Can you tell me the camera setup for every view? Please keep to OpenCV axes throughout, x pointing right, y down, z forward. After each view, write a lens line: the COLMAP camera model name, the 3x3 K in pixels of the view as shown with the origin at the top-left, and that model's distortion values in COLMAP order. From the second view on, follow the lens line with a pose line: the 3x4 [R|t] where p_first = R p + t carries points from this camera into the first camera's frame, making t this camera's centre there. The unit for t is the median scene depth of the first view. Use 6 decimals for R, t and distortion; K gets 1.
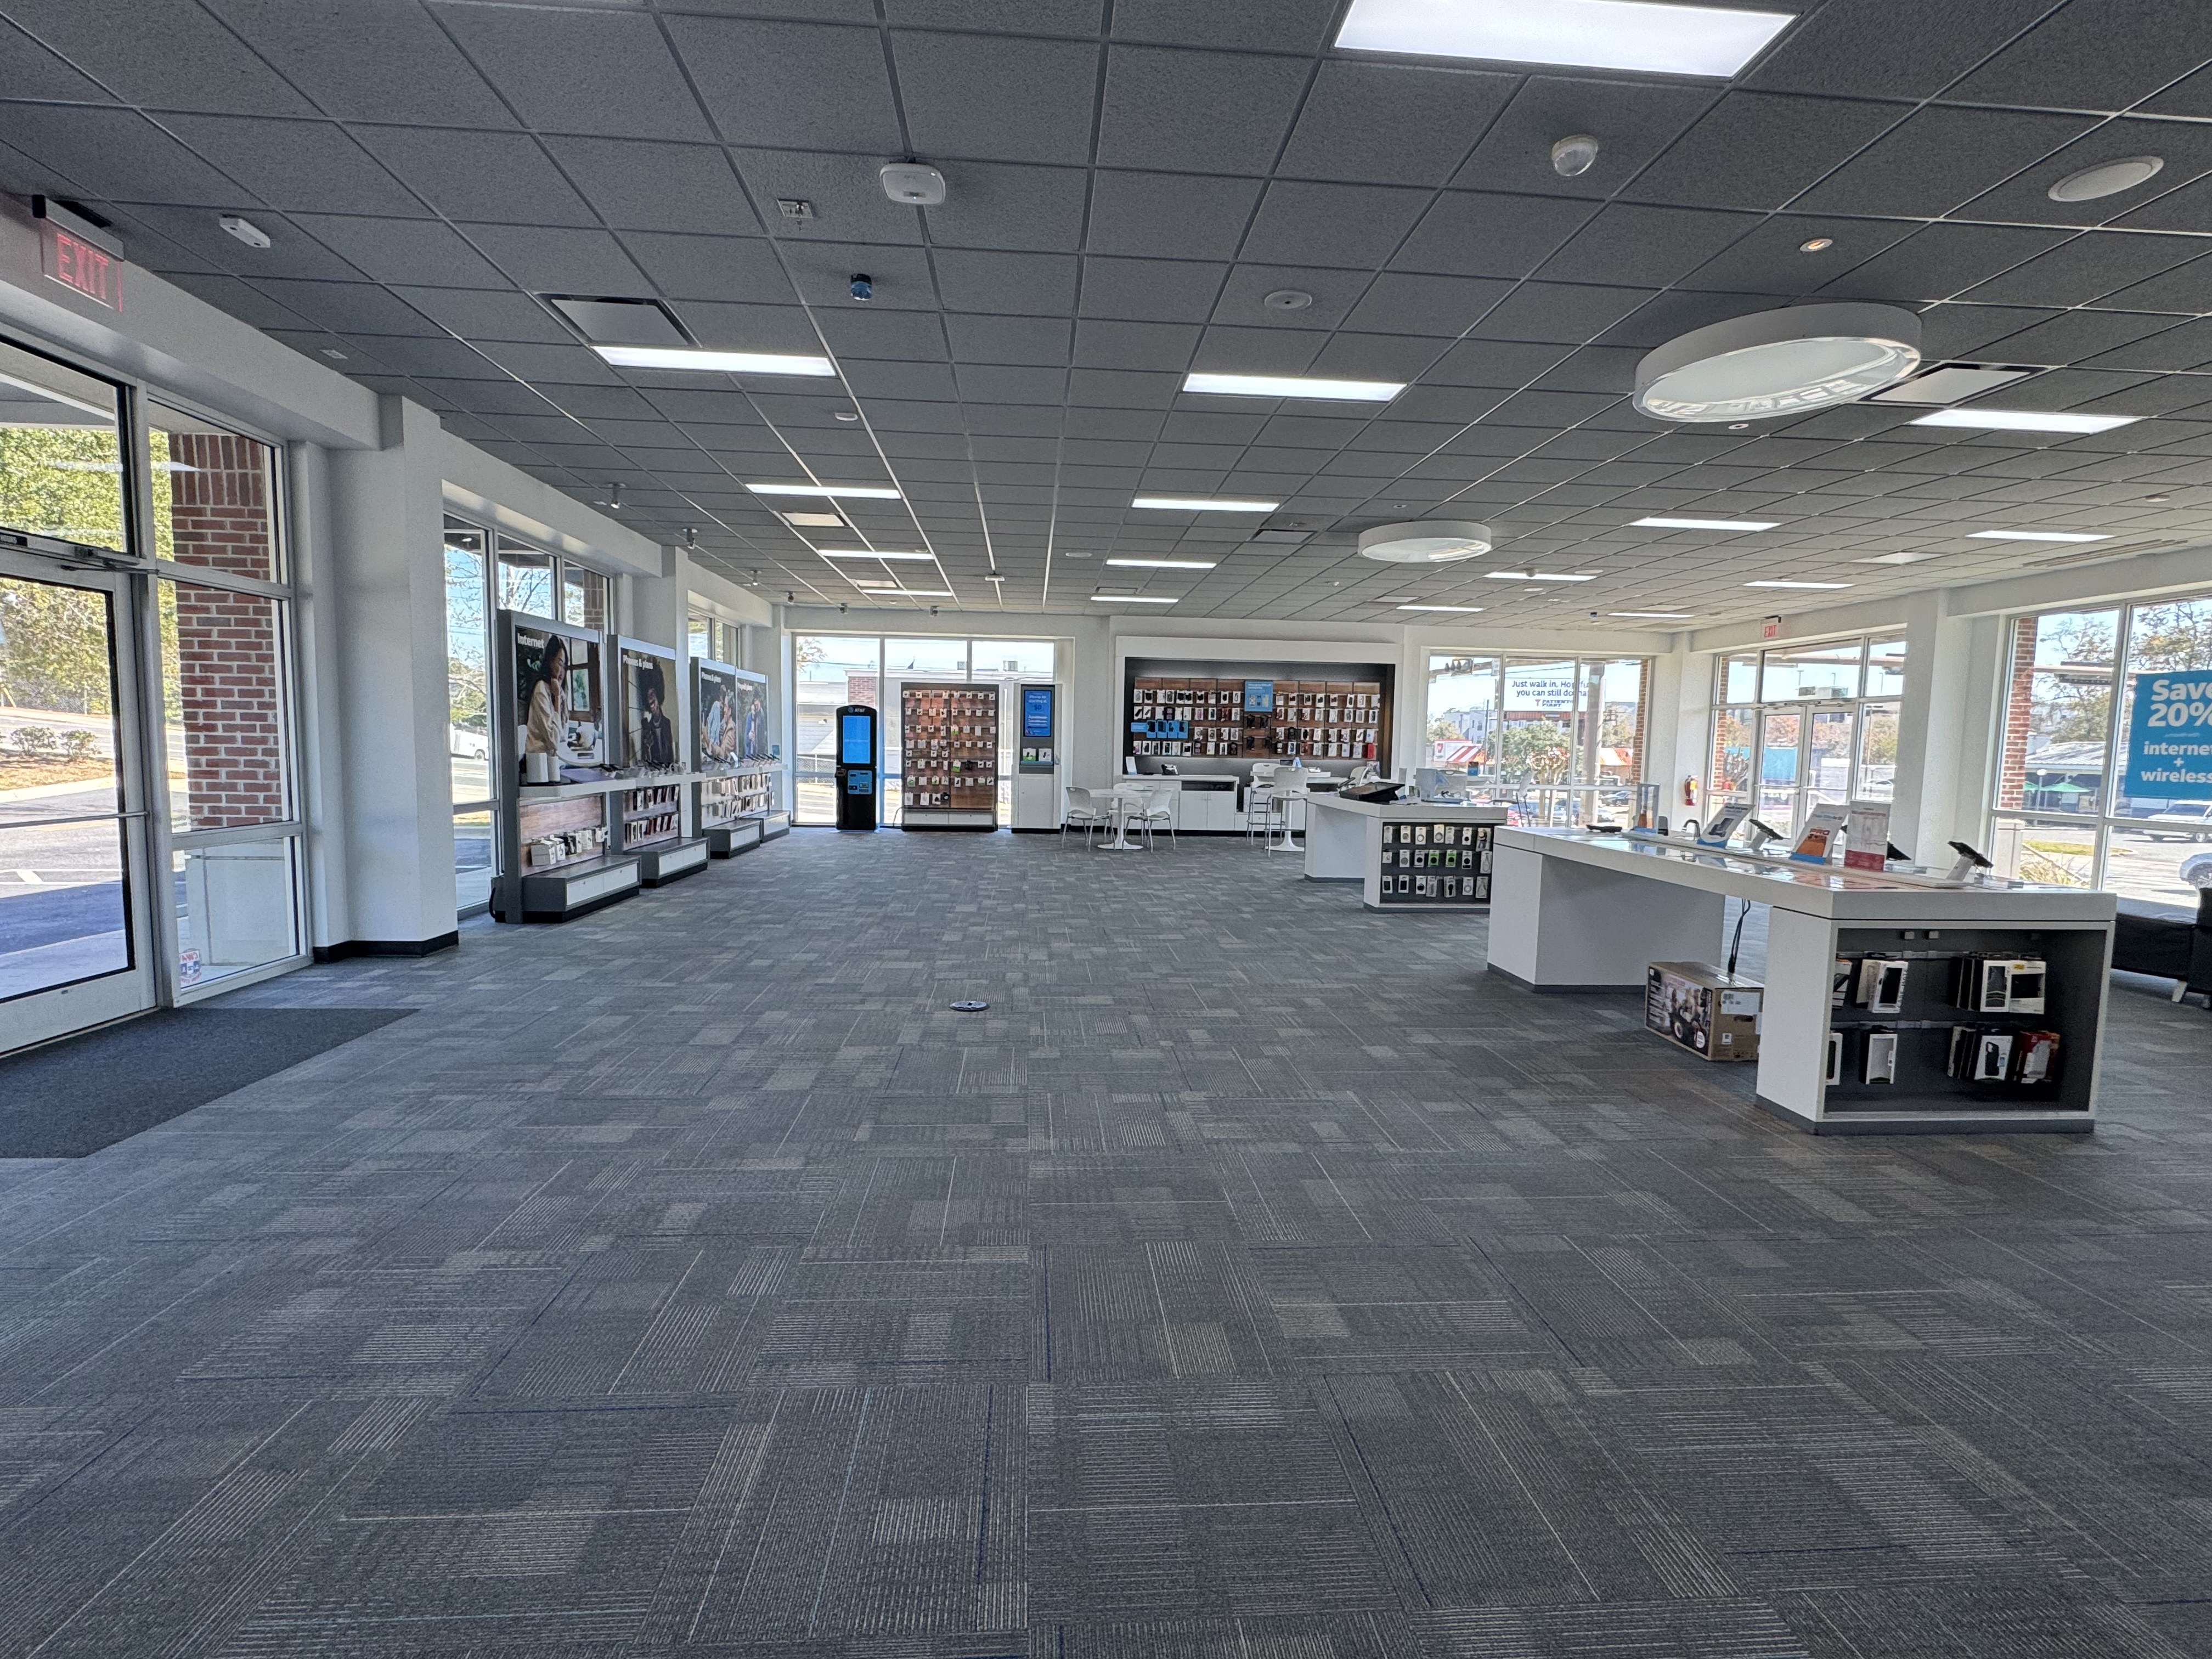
lens RADIAL K [[1033.8, 0, 1107.3], [0, 1033.8, 830.4], [0, 0, 1]] dist [0.000427, 0.000071]
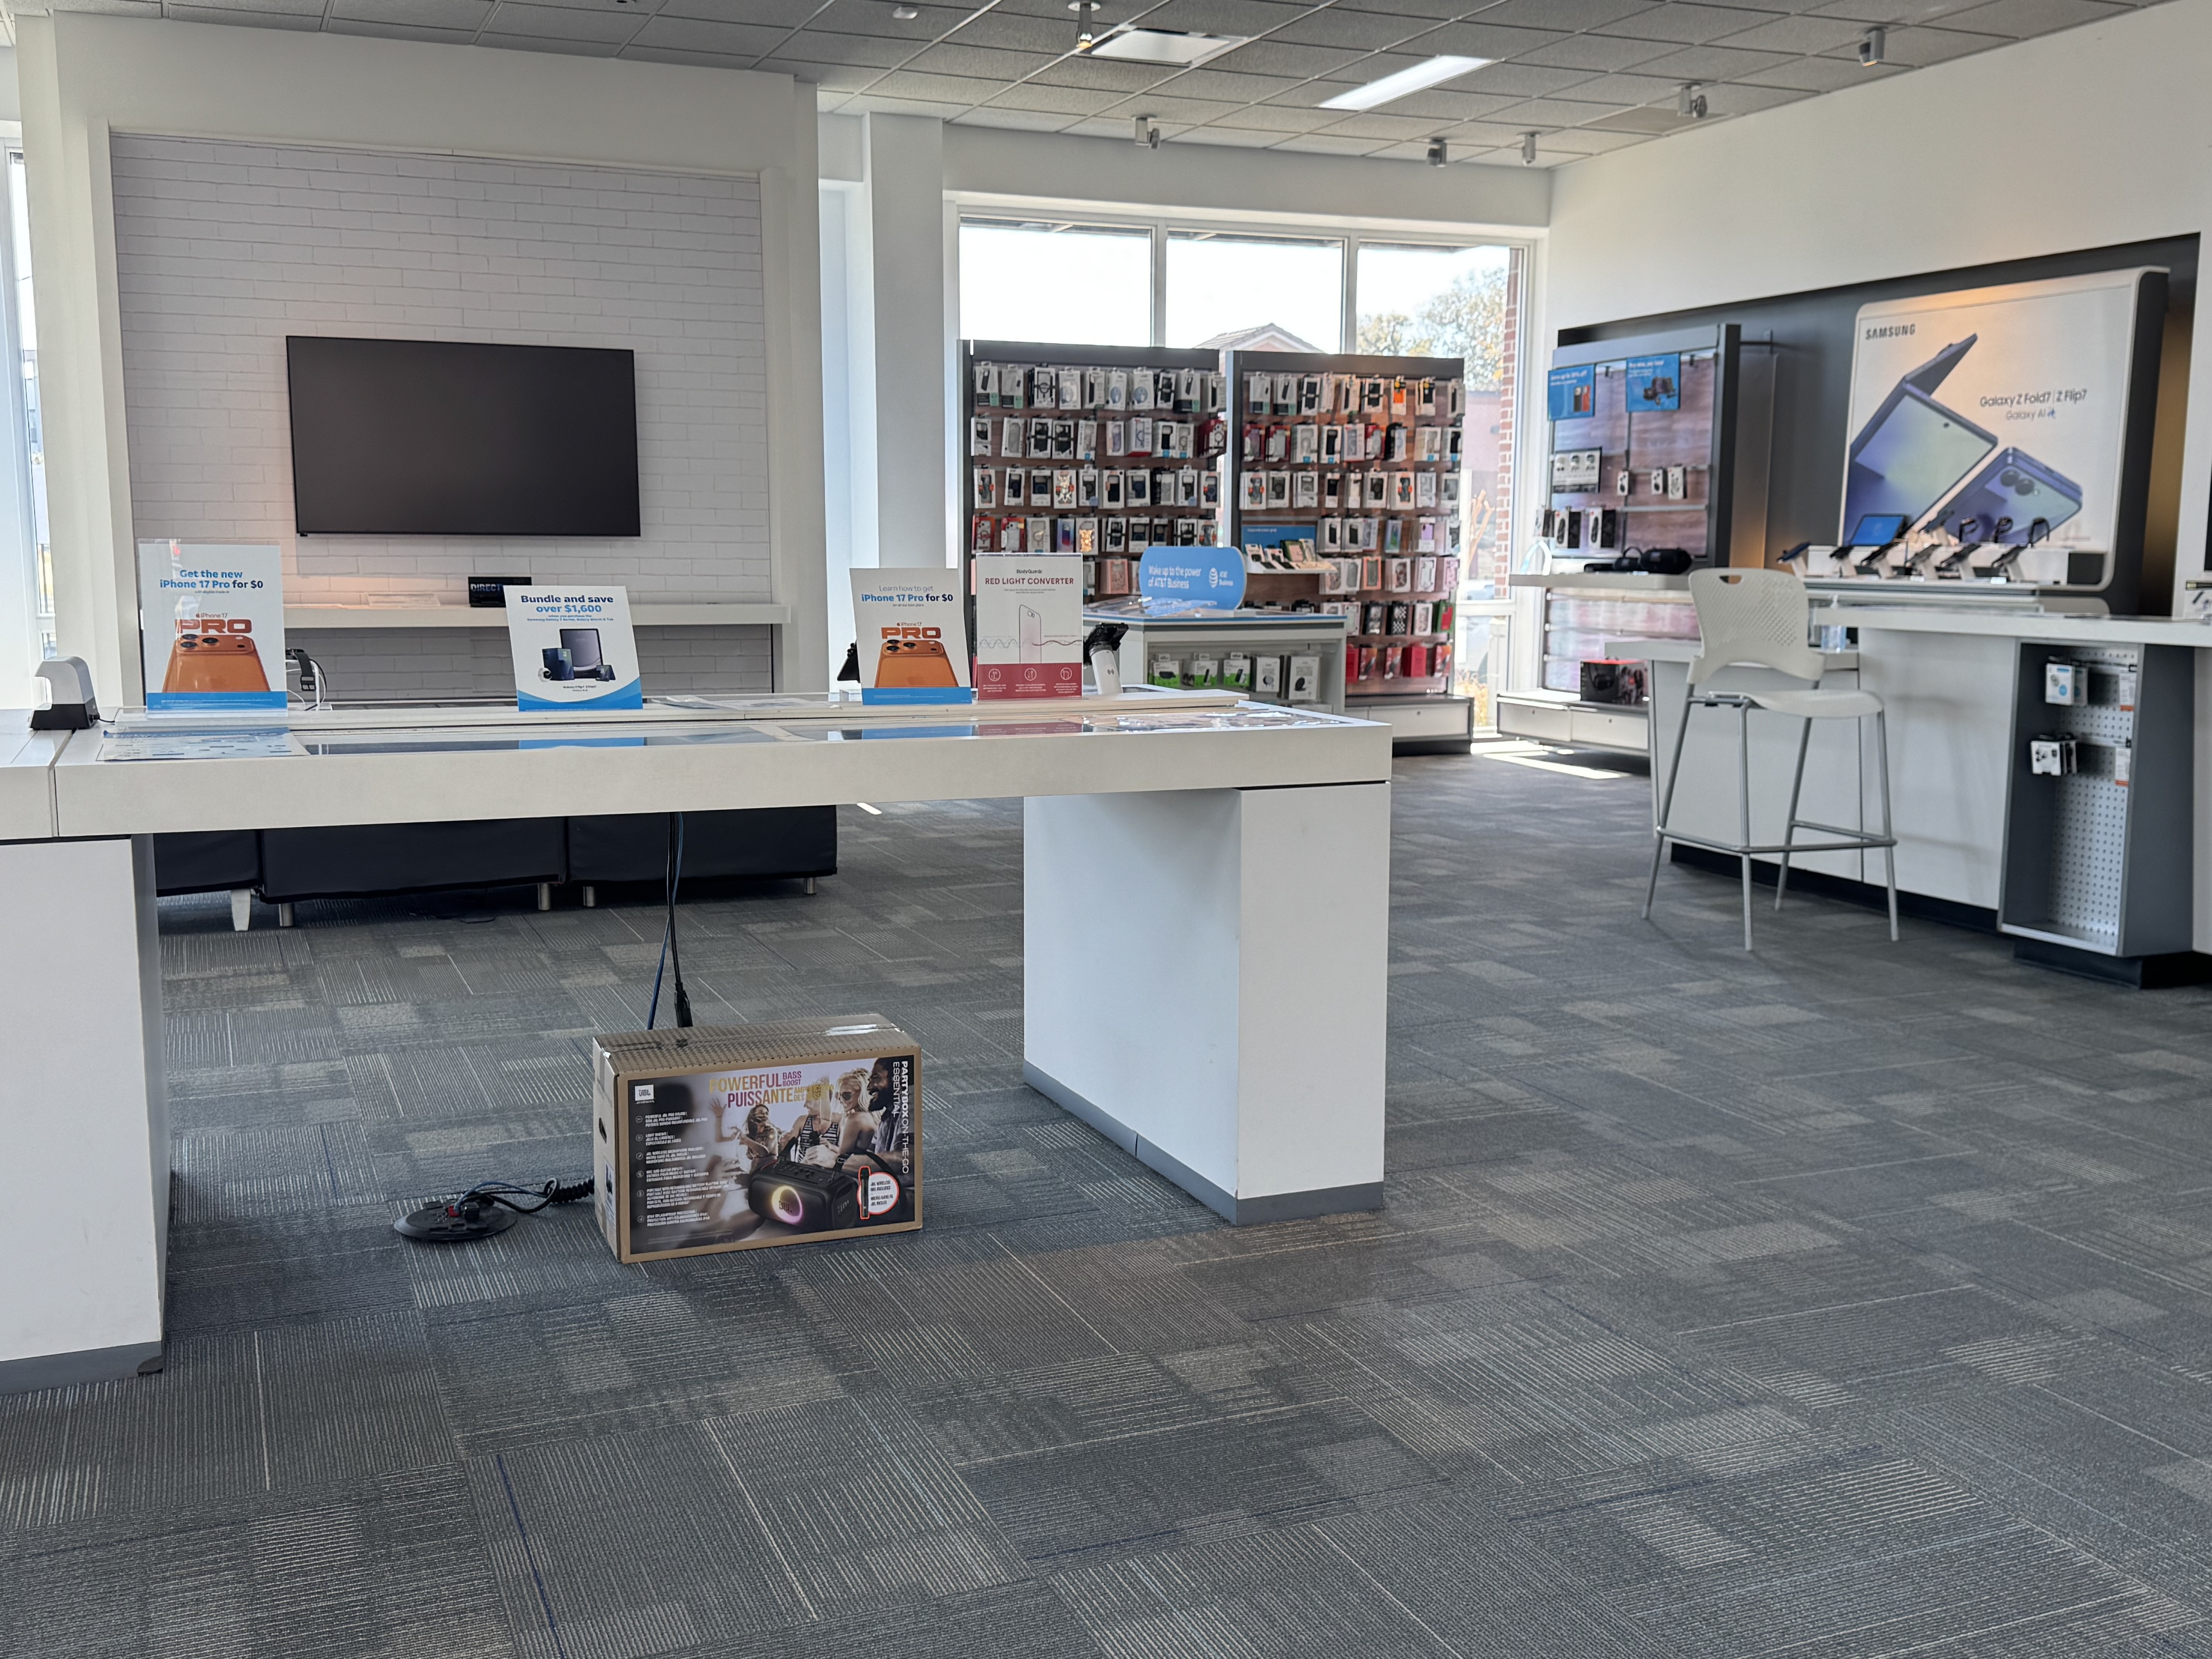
lens RADIAL K [[2145.2, 0, 1104.3], [0, 2145.2, 829.6], [0, 0, 1]] dist [0.039582, 0.000000]
pose [[-0.318067, -0.151645, 0.935862, -0.195151], [0.071991, 0.980412, 0.183331, -0.076469], [-0.945331, 0.125685, -0.300919, 1.234532]]
